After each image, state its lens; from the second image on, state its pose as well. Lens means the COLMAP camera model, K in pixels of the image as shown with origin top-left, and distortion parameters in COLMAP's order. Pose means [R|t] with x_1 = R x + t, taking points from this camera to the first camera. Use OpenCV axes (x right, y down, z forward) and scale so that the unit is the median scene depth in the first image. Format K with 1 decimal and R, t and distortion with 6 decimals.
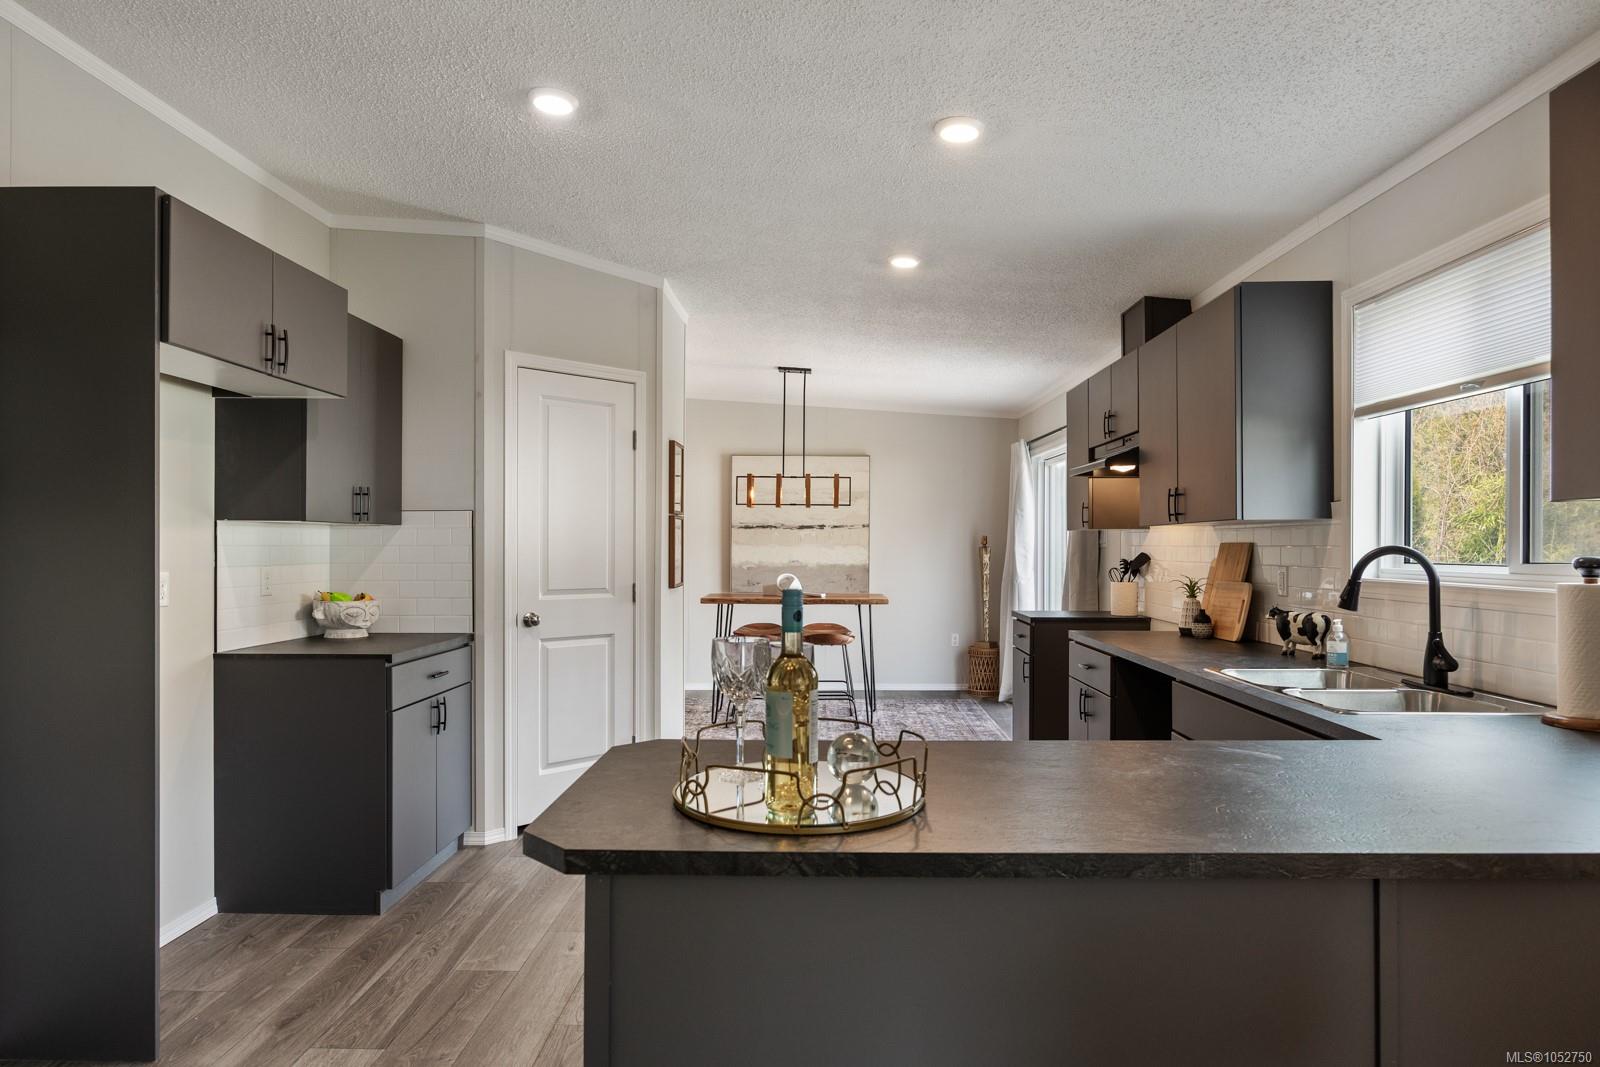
lens RADIAL K [[953.9, 0, 798.3], [0, 953.9, 547.5], [0, 0, 1]] dist [-0.003704, -0.000040]
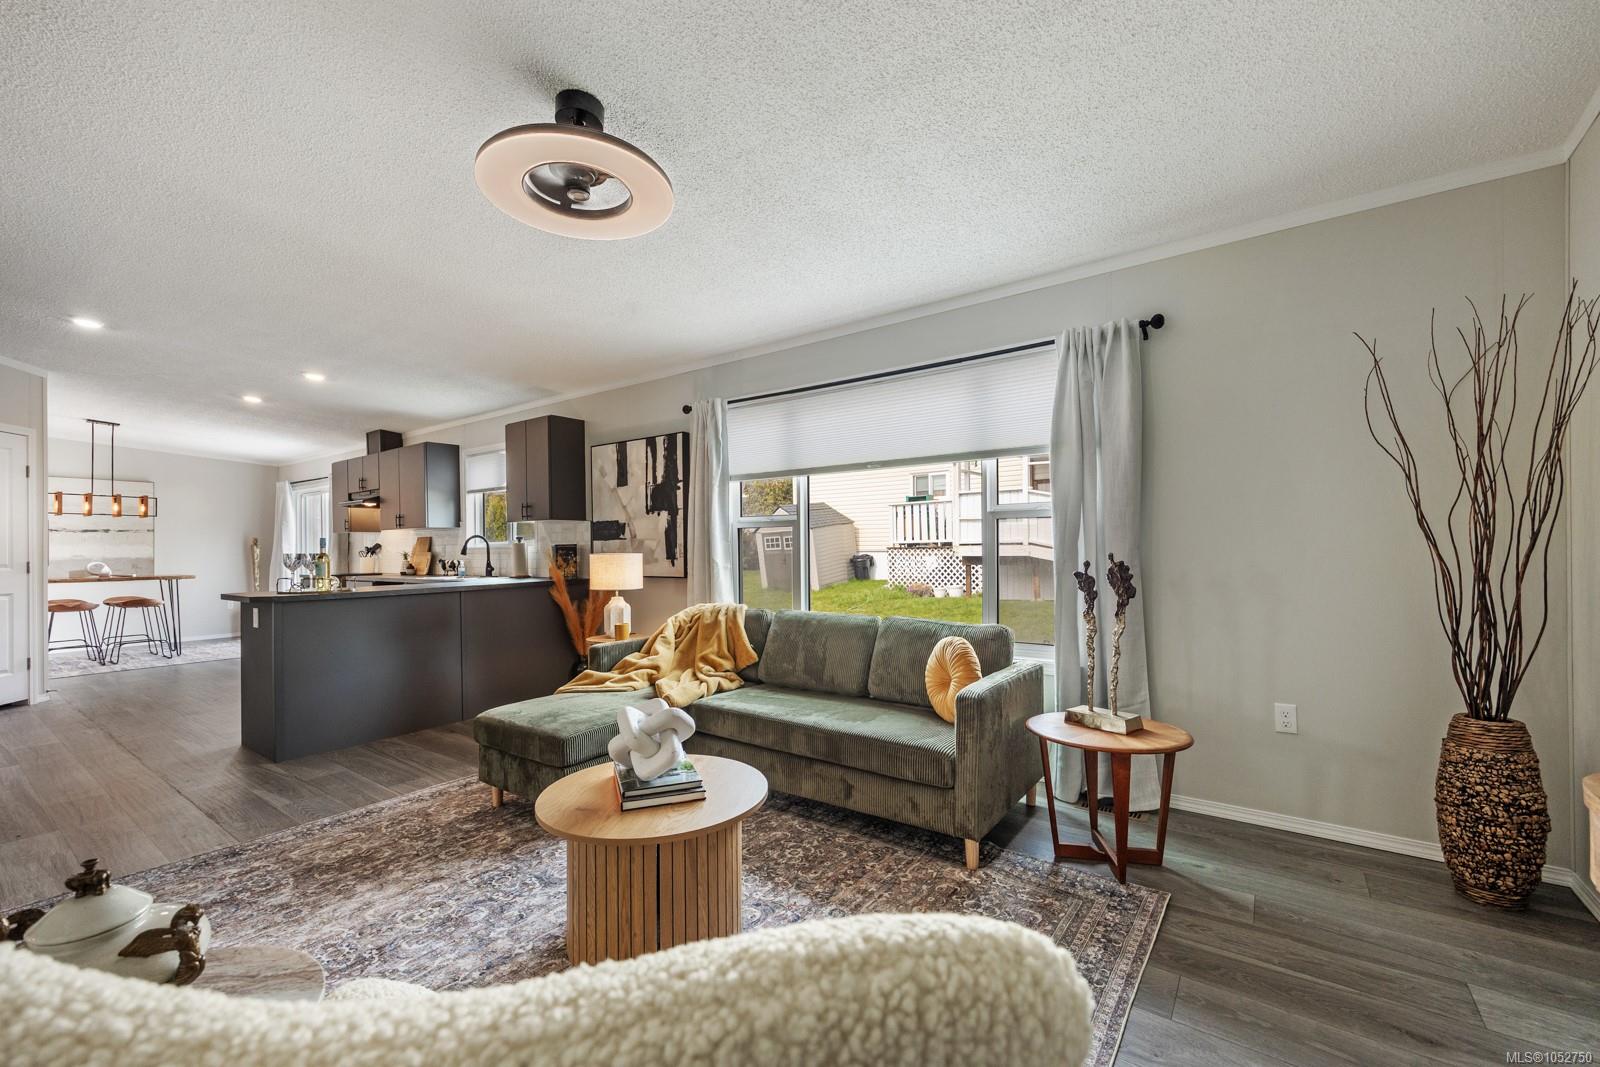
lens RADIAL K [[654.2, 0, 799.7], [0, 654.2, 545.6], [0, 0, 1]] dist [0.012213, -0.004973]
pose [[0.570578, -0.003848, 0.821235, -0.349615], [0.014093, 0.999888, -0.005107, 0.035808], [-0.821123, 0.014487, 0.570568, -0.703432]]
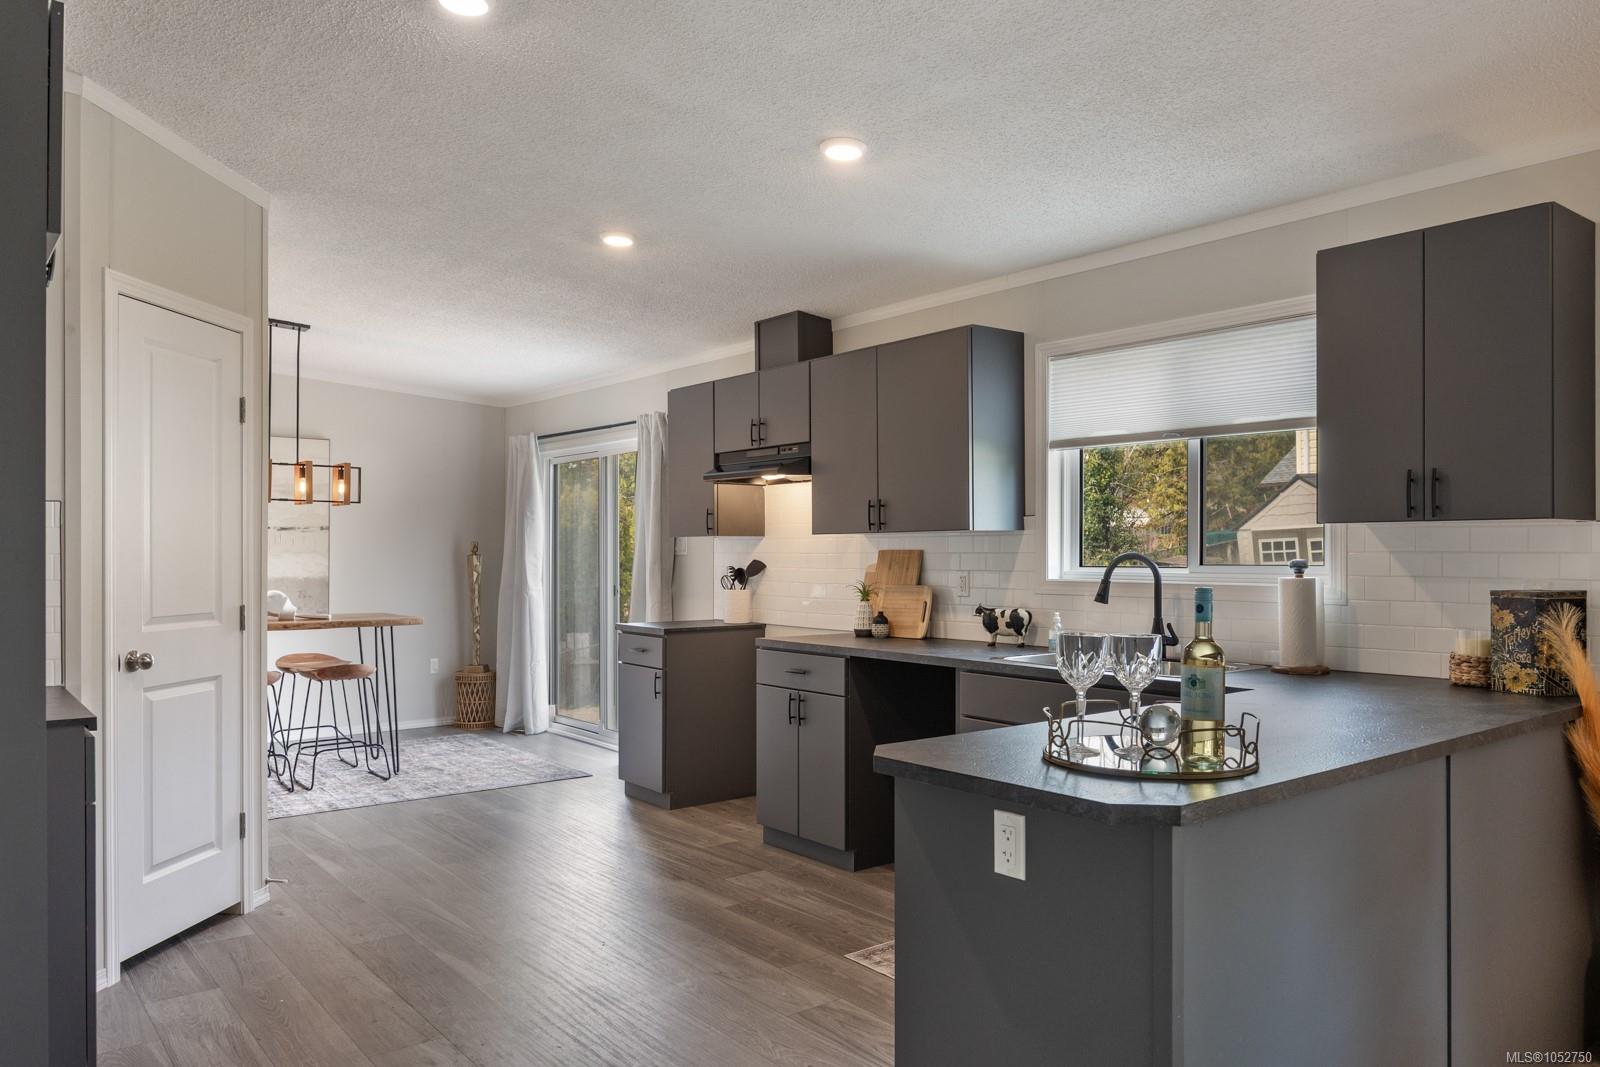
lens RADIAL K [[1130.9, 0, 803.9], [0, 1130.9, 555.0], [0, 0, 1]] dist [0.004363, 0.003149]
pose [[0.771903, -0.002346, 0.635736, -0.403236], [0.002483, 0.999997, 0.000676, -0.000431], [-0.635735, 0.001056, 0.771906, 0.052129]]
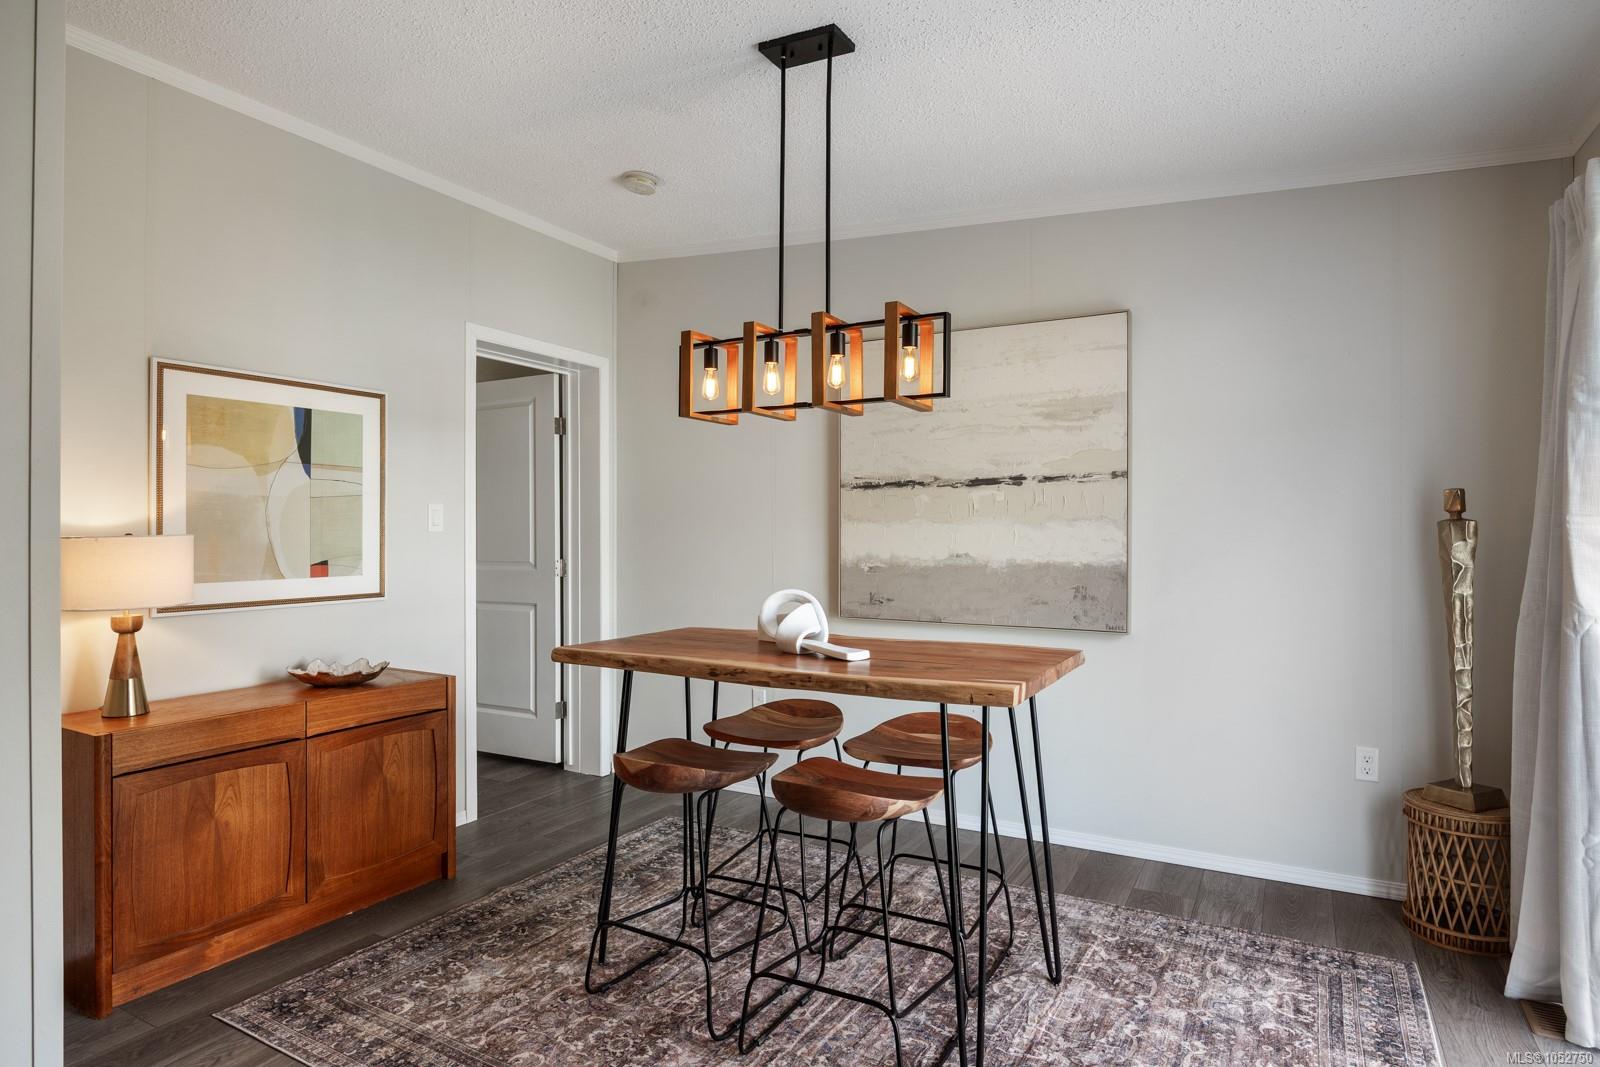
lens RADIAL K [[889.5, 0, 800.0], [0, 889.5, 533.5], [0, 0, 1]] dist [-0.001466, -0.000588]
pose [[0.881692, -0.003834, -0.471810, 0.245839], [0.001683, 0.999986, -0.004981, 0.010529], [0.471823, 0.003597, 0.881686, 1.073122]]
